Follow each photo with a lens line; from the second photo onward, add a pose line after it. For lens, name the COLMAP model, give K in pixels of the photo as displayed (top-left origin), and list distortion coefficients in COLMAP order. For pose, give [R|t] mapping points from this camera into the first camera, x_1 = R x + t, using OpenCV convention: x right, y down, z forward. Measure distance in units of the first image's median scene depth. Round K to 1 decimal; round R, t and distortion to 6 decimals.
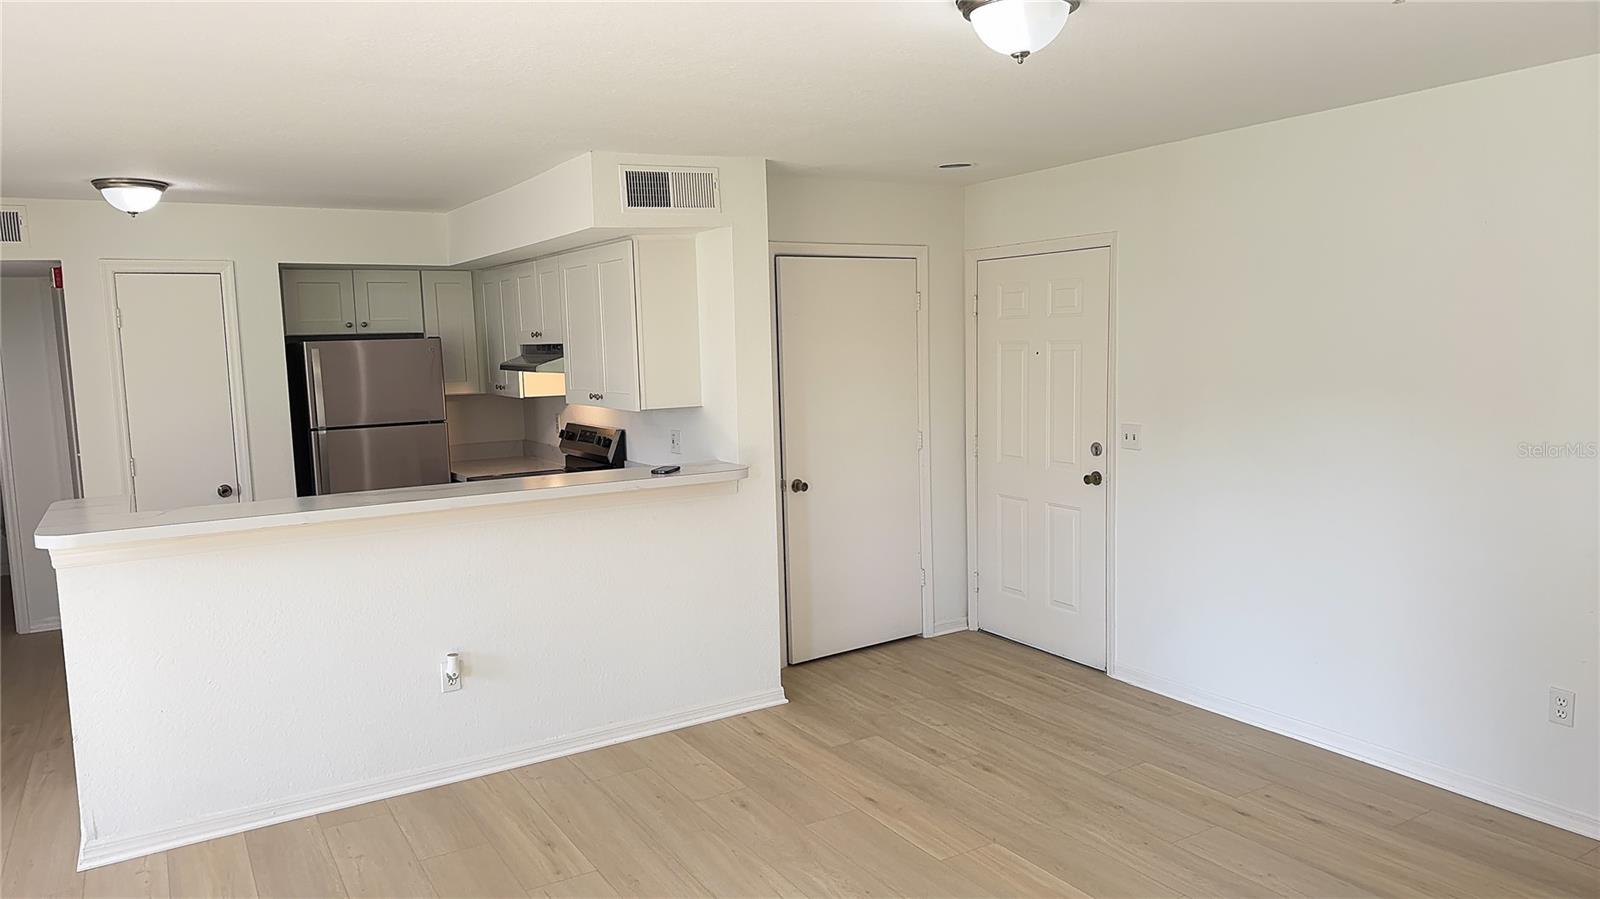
lens RADIAL K [[1071.0, 0, 800.0], [0, 1071.0, 449.5], [0, 0, 1]] dist [0.107483, -0.144726]
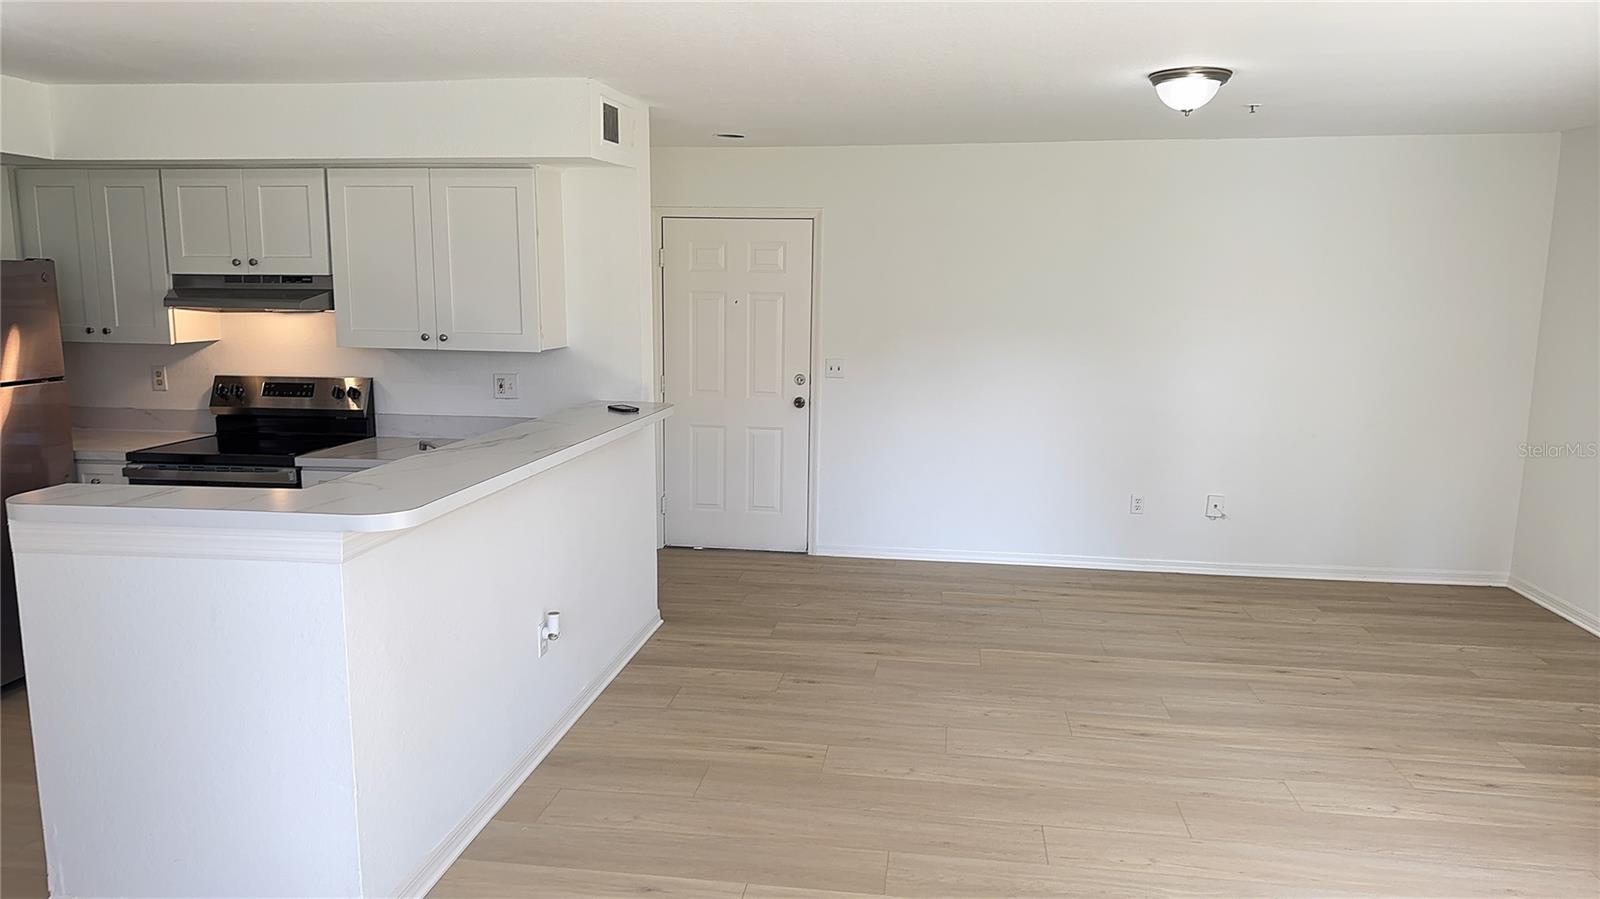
lens RADIAL K [[1071.0, 0, 800.0], [0, 1071.0, 449.5], [0, 0, 1]] dist [0.107483, -0.144726]
pose [[0.636419, -0.082394, 0.766930, -0.700163], [0.054183, 0.996598, 0.062105, 0.003692], [-0.769438, 0.002030, 0.638718, 0.198103]]
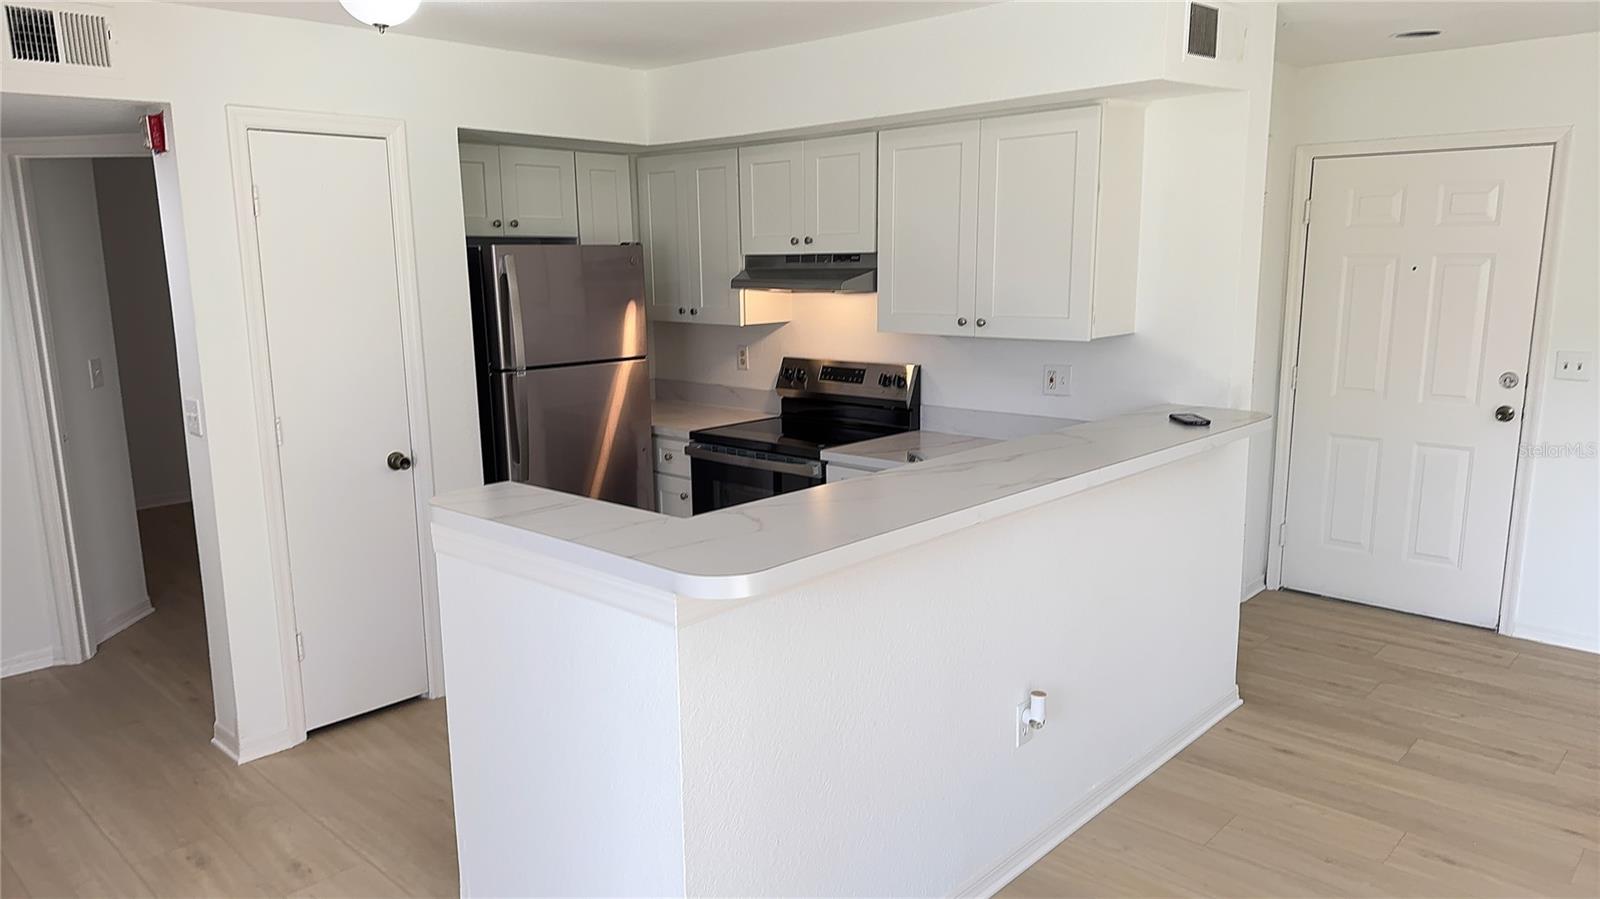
lens RADIAL K [[1071.0, 0, 800.0], [0, 1071.0, 449.5], [0, 0, 1]] dist [0.107483, -0.144726]
pose [[0.964486, -0.033308, 0.262024, -0.512216], [0.015151, 0.997360, 0.071010, -0.015882], [-0.263698, -0.064519, 0.962445, 0.300935]]
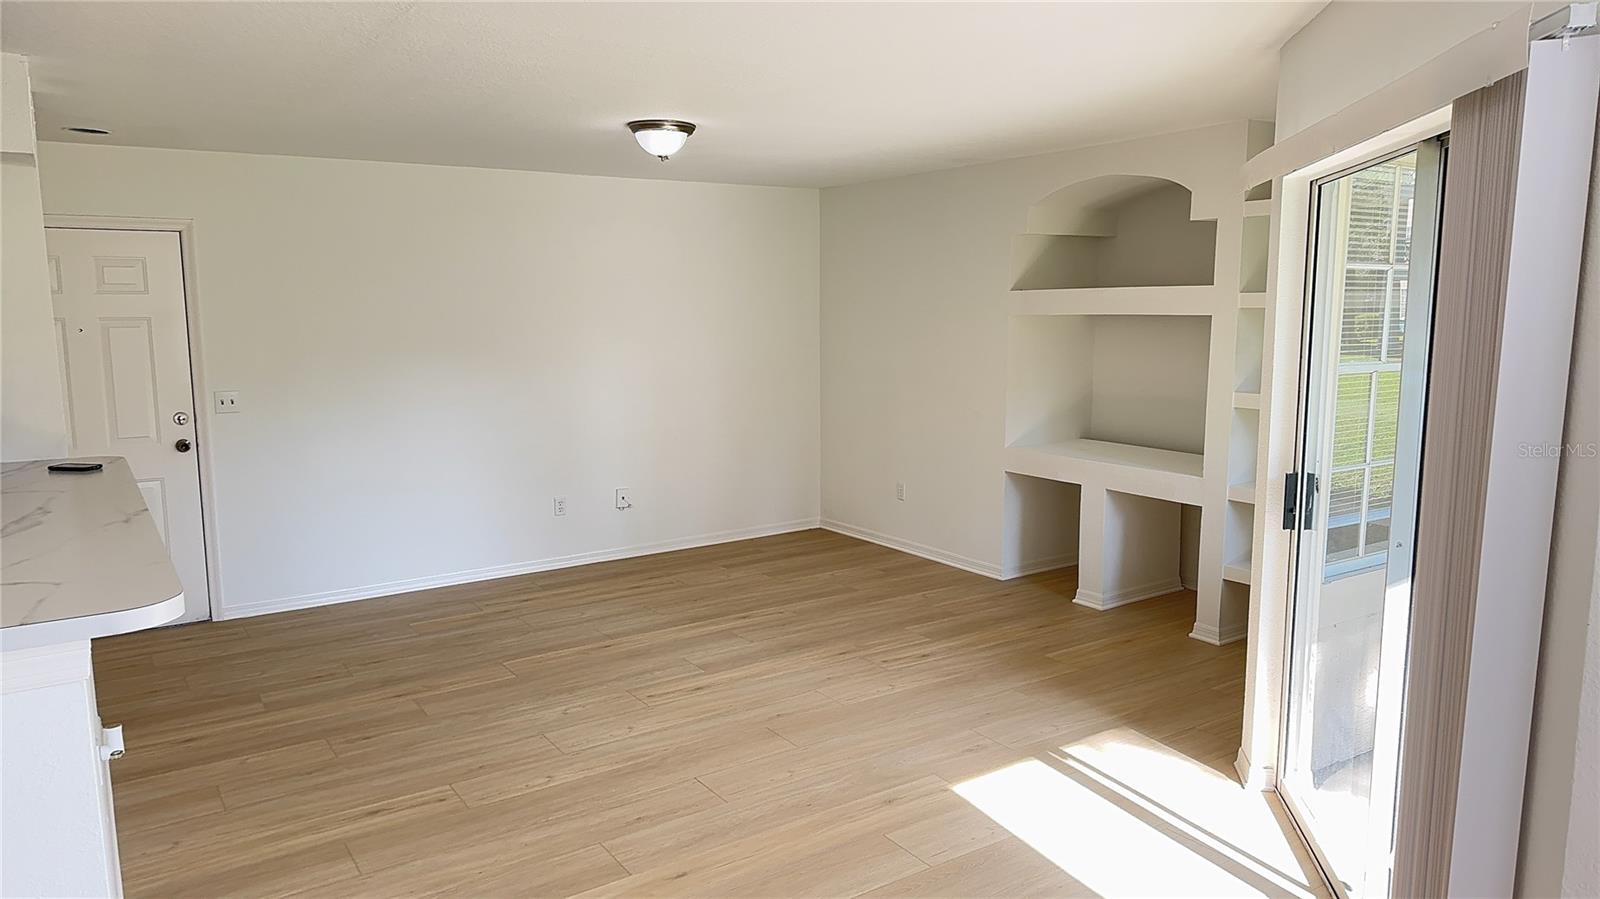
lens RADIAL K [[1071.0, 0, 800.0], [0, 1071.0, 449.5], [0, 0, 1]] dist [0.107483, -0.144726]
pose [[-0.046953, -0.106383, 0.993216, -0.842875], [0.116249, 0.986974, 0.111210, -0.019544], [-0.992110, 0.120682, -0.033974, 0.430255]]
